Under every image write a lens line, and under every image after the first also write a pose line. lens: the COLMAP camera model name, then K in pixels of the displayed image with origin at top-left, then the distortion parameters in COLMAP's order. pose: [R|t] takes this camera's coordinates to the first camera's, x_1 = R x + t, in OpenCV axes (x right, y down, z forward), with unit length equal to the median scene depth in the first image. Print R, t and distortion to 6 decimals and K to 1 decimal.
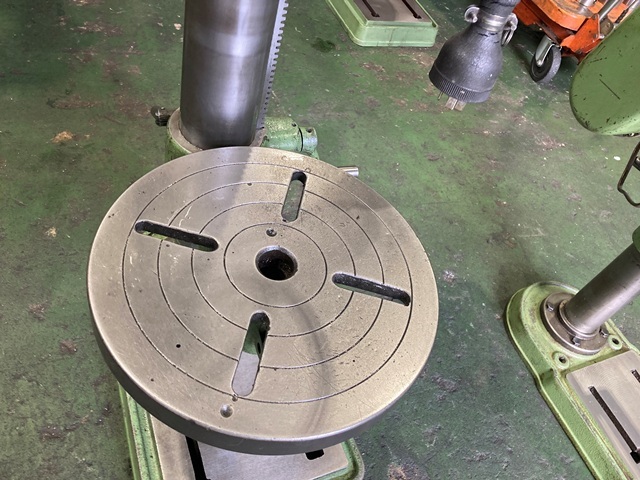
lens RADIAL K [[536.4, 0, 326.7], [0, 536.4, 230.6], [0, 0, 1]] dist [0.010628, -0.012850]
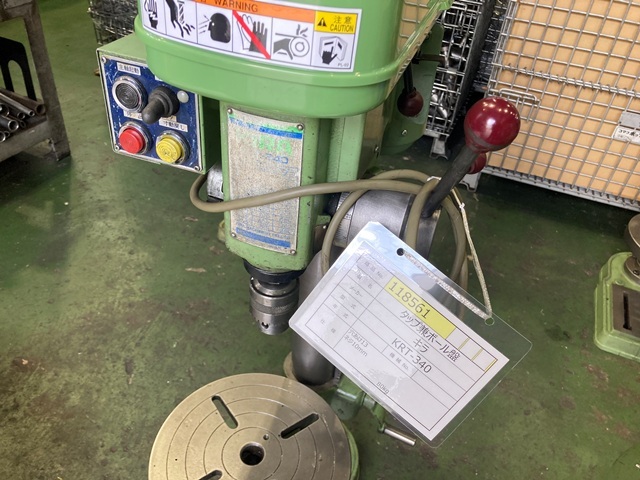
lens RADIAL K [[536.4, 0, 321.1], [0, 536.4, 234.4], [0, 0, 1]] dist [0.010628, -0.012850]
pose [[0.696375, 0.272450, -0.663952, 0.490415], [-0.477729, 0.866366, -0.145548, -0.195933], [0.535571, 0.418545, 0.733473, -0.213581]]
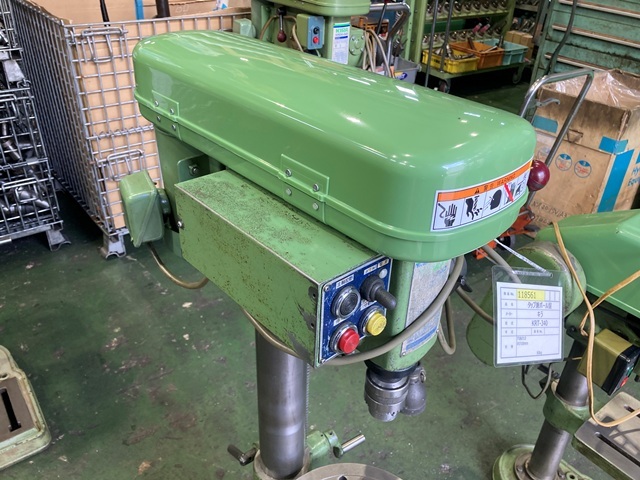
lens RADIAL K [[536.4, 0, 329.9], [0, 536.4, 232.2], [0, 0, 1]] dist [0.010628, -0.012850]
pose [[0.944180, -0.306584, 0.120539, -0.031626], [0.327717, 0.911394, -0.248923, -0.233163], [-0.033542, 0.274531, 0.960993, -0.500510]]
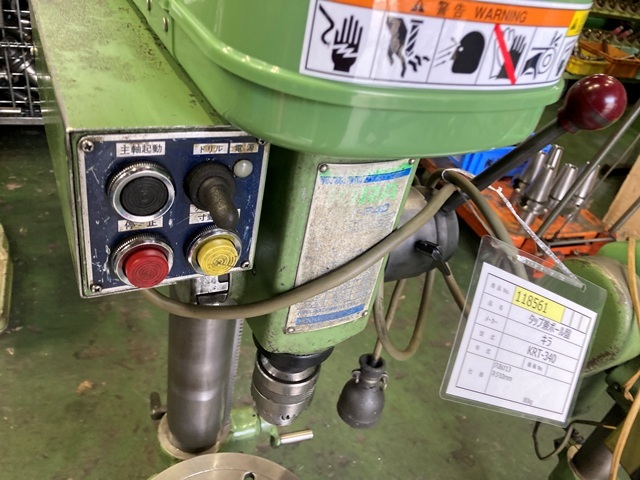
lens RADIAL K [[536.4, 0, 316.4], [0, 536.4, 229.2], [0, 0, 1]] dist [0.010628, -0.012850]
pose [[0.997659, -0.049471, -0.047215, 0.119360], [0.036141, 0.967542, -0.250114, -0.204533], [0.058056, 0.247822, 0.967064, -0.254545]]
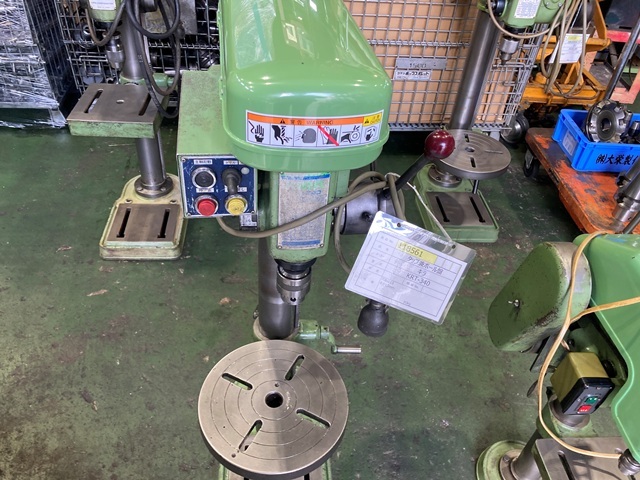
lens RADIAL K [[536.4, 0, 315.9], [0, 536.4, 239.1], [0, 0, 1]] dist [0.010628, -0.012850]
pose [[0.935635, 0.060783, -0.347697, 0.401149], [-0.127377, 0.976827, -0.172001, -0.114793], [0.329185, 0.205219, 0.921695, -0.579730]]
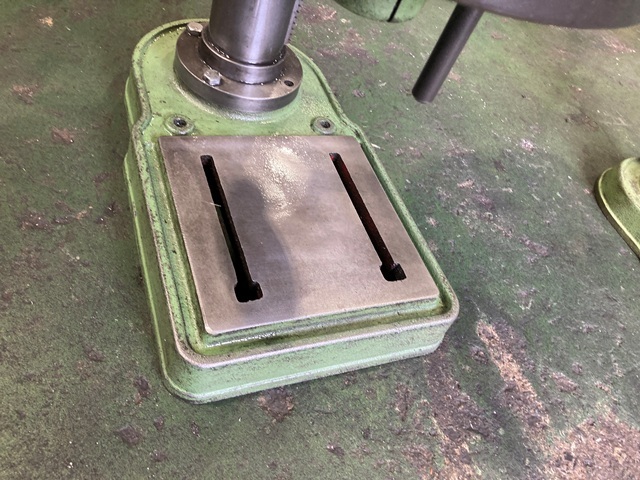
lens RADIAL K [[536.4, 0, 315.1], [0, 536.4, 237.5], [0, 0, 1]] dist [0.010628, -0.012850]
pose [[0.998103, 0.060941, 0.008760, -0.099949], [-0.060885, 0.998124, -0.006485, 0.267767], [-0.009139, 0.005940, 0.999941, 0.194943]]
